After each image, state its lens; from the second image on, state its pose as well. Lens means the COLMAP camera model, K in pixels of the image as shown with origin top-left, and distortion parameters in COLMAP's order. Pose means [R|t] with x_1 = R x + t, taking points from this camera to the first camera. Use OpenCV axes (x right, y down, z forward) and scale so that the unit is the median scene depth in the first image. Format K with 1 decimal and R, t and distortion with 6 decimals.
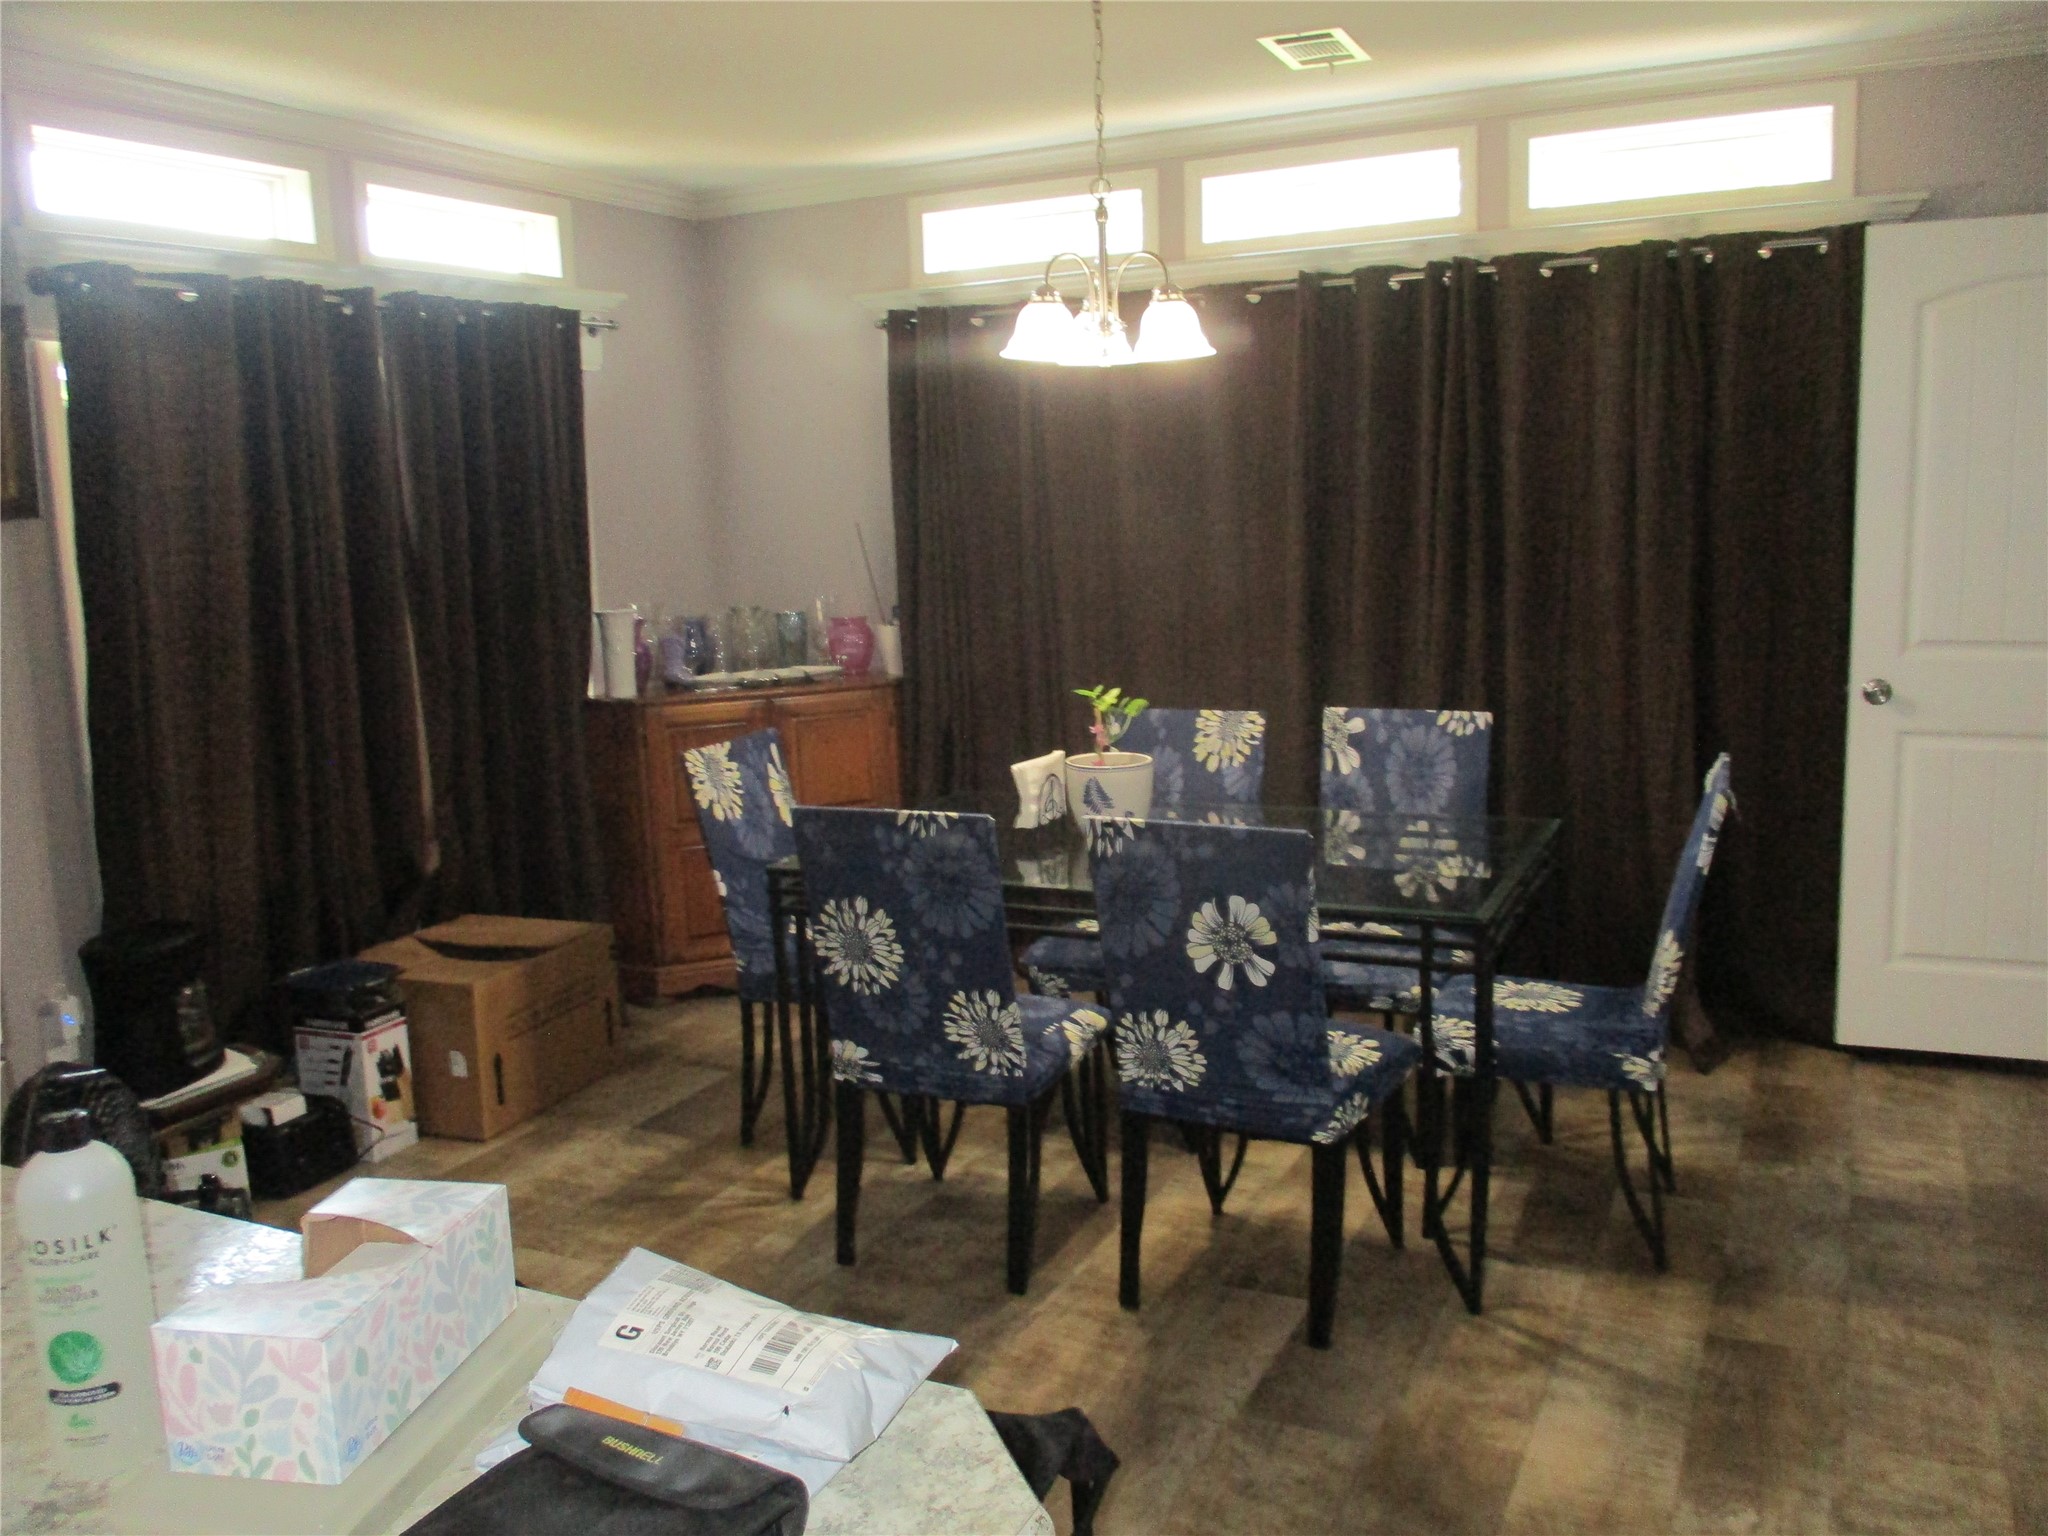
lens RADIAL K [[1745.0, 0, 1022.8], [0, 1745.0, 740.2], [0, 0, 1]] dist [-0.069889, 0.000360]
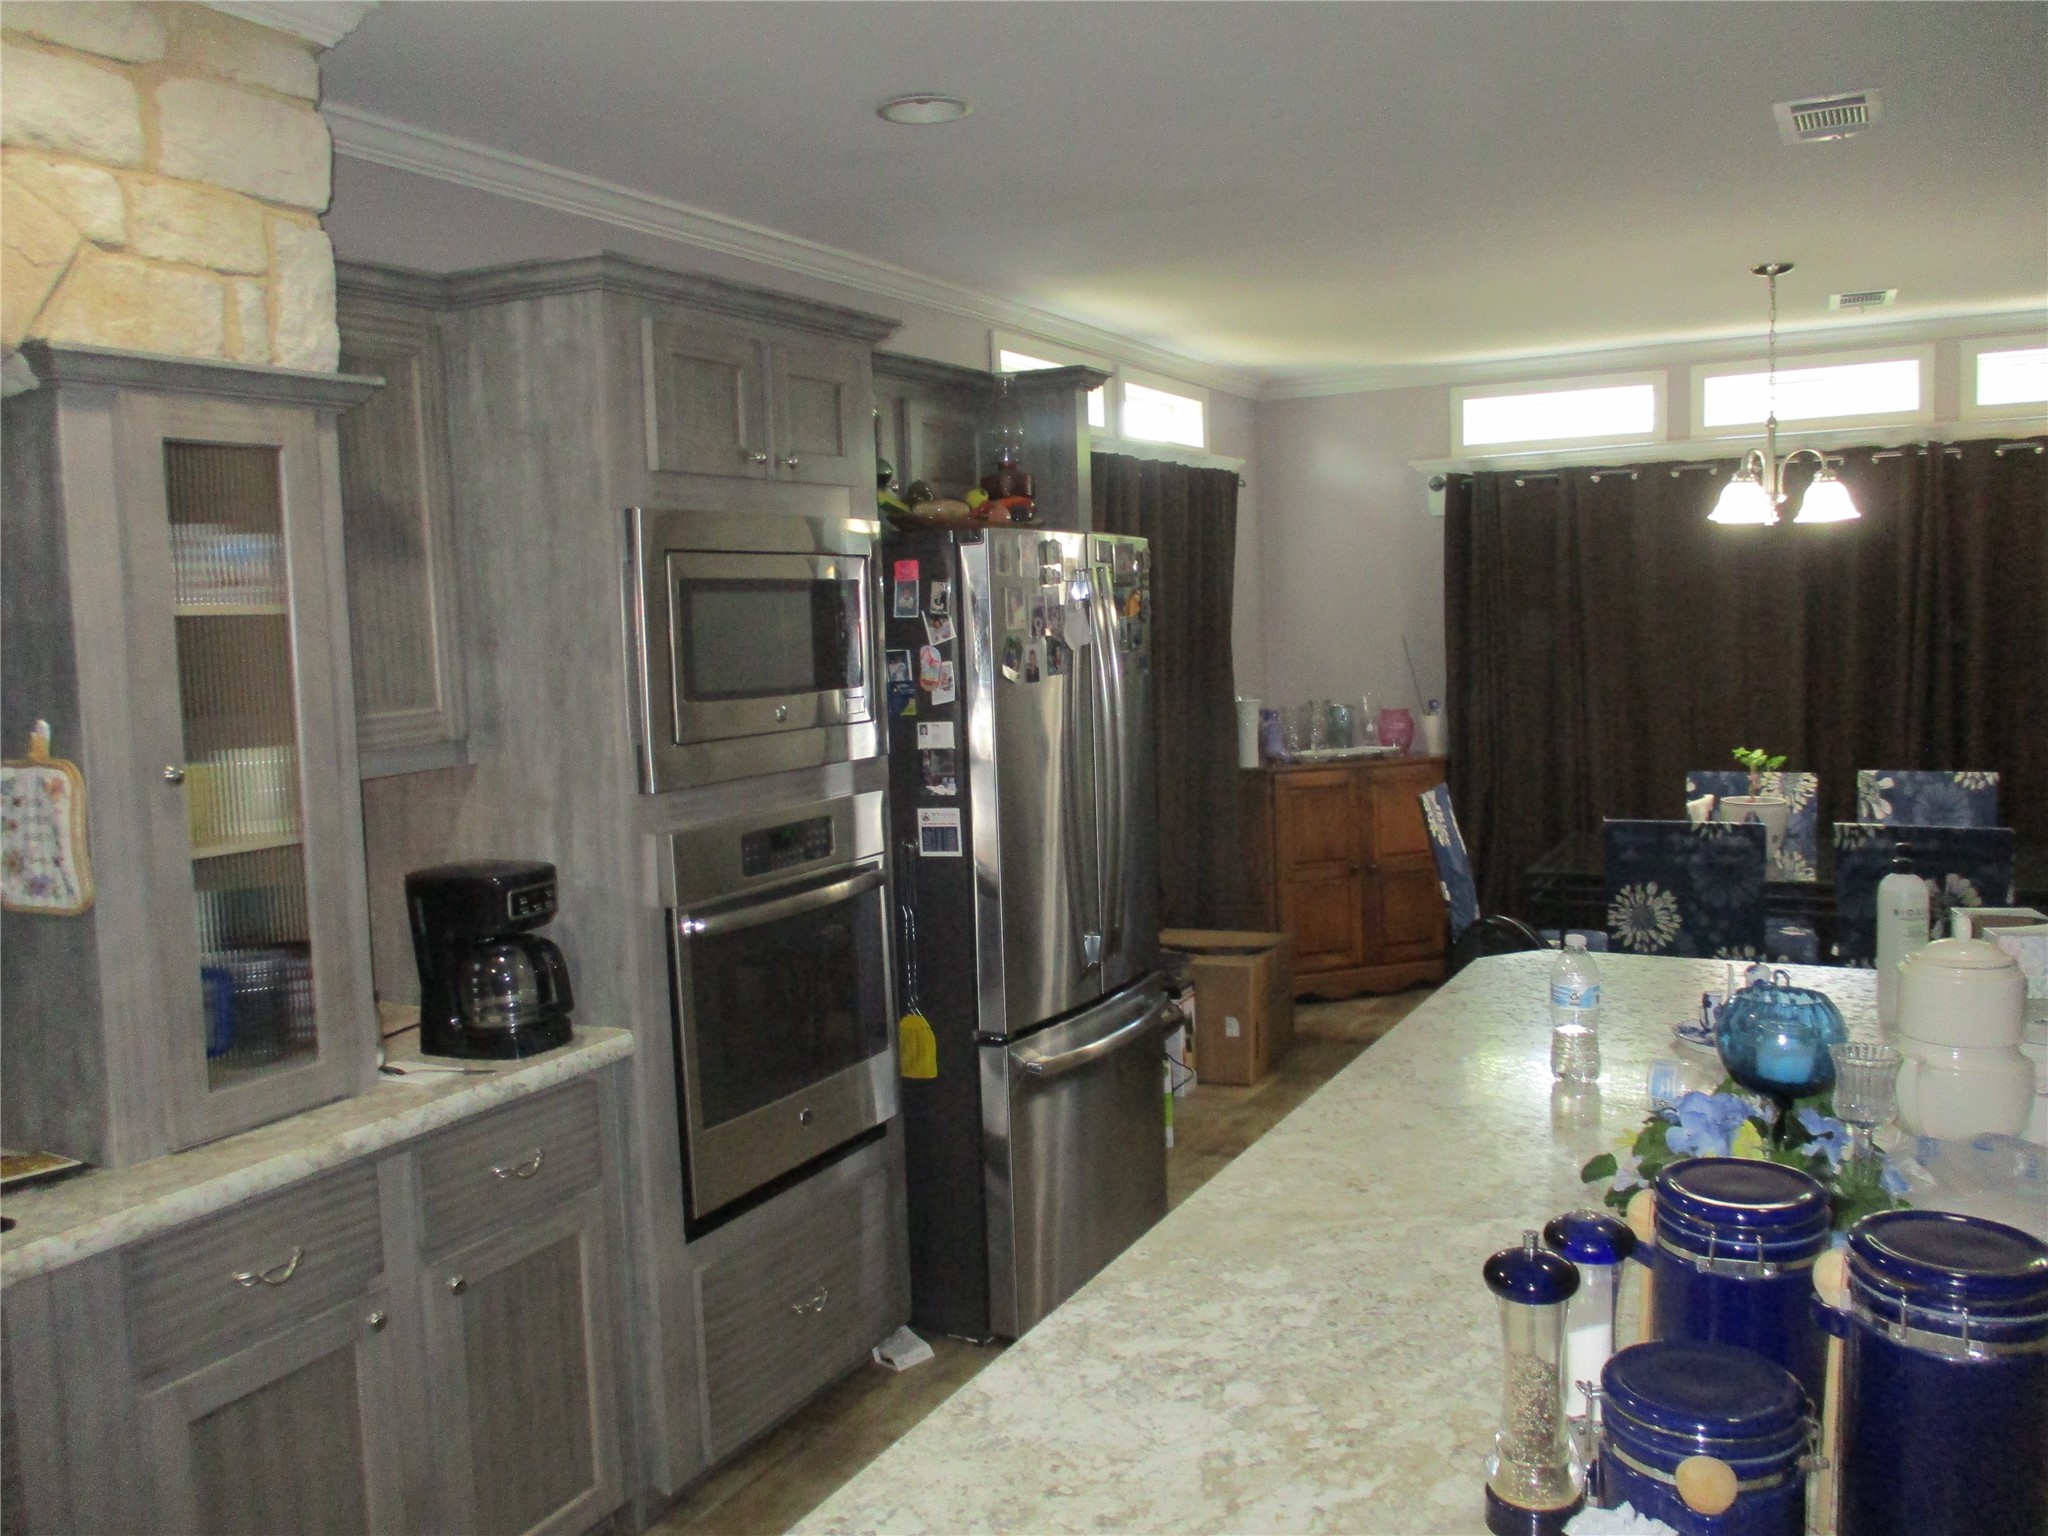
lens RADIAL K [[1697.7, 0, 1030.3], [0, 1697.7, 734.9], [0, 0, 1]] dist [-0.063224, 0.043390]
pose [[0.999274, 0.008800, -0.037058, -0.436024], [-0.011562, 0.997116, -0.075013, 0.060759], [0.036291, 0.075387, 0.996494, -0.338532]]
